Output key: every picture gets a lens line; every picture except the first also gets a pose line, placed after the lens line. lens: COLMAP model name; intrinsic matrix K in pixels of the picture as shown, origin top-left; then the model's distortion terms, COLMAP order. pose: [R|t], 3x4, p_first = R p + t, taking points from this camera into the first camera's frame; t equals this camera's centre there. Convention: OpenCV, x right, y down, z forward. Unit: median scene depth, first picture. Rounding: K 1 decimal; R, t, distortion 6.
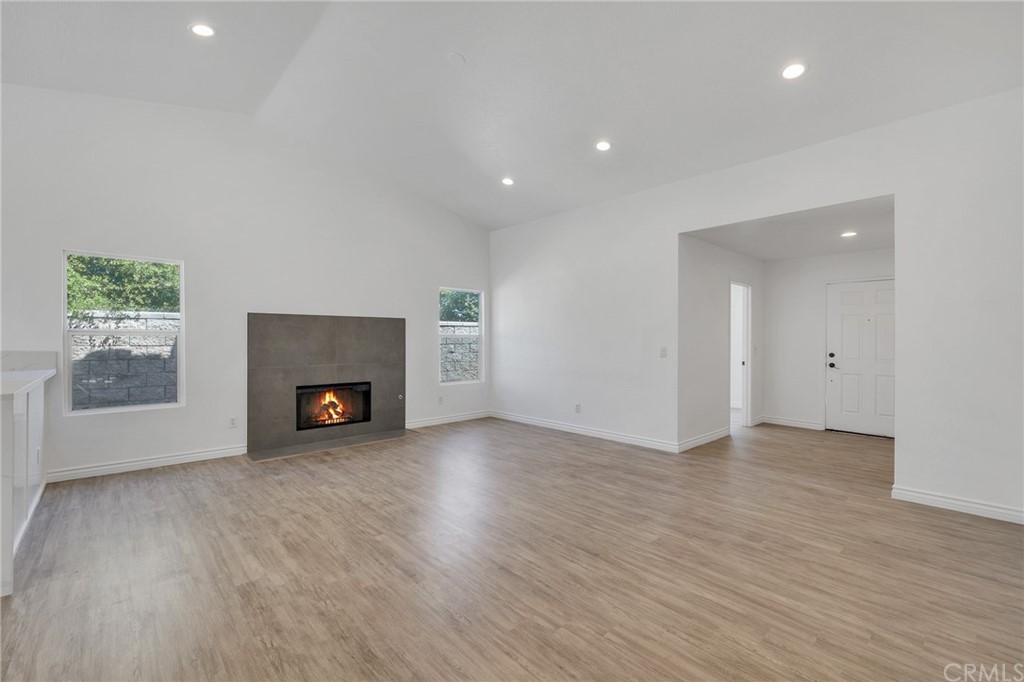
lens RADIAL K [[440.3, 0, 505.7], [0, 440.3, 348.2], [0, 0, 1]] dist [0.004633, -0.001057]
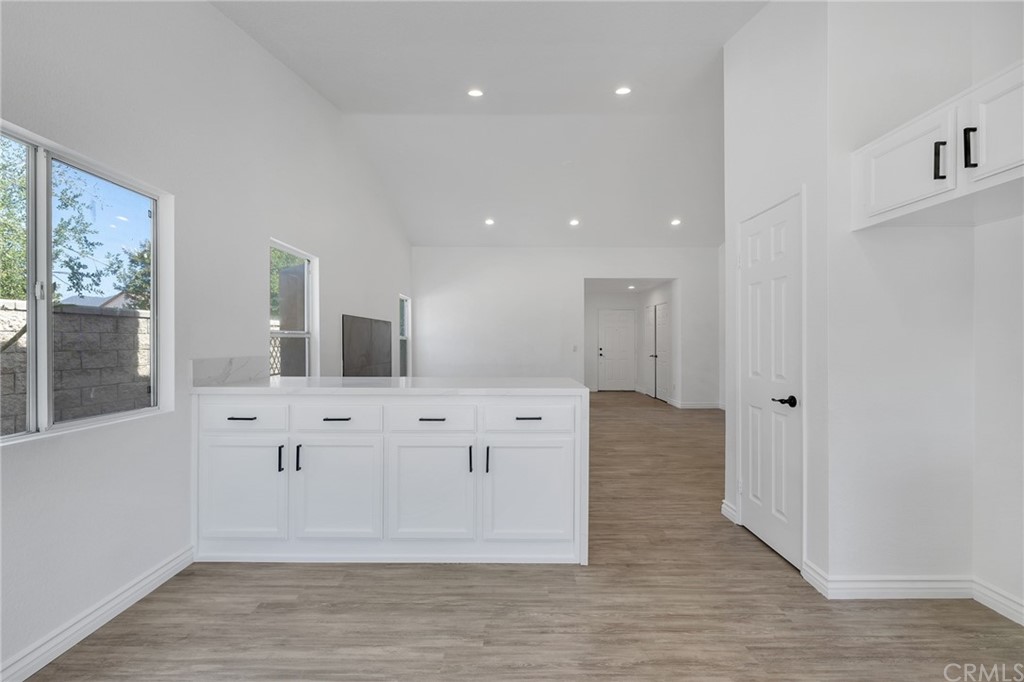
lens RADIAL K [[440.3, 0, 551.1], [0, 440.3, 343.1], [0, 0, 1]] dist [0.004633, -0.001057]
pose [[0.612465, -0.003229, 0.790491, -1.819453], [0.011989, 0.999915, -0.005205, -0.006162], [-0.790407, 0.012665, 0.612452, 0.106947]]
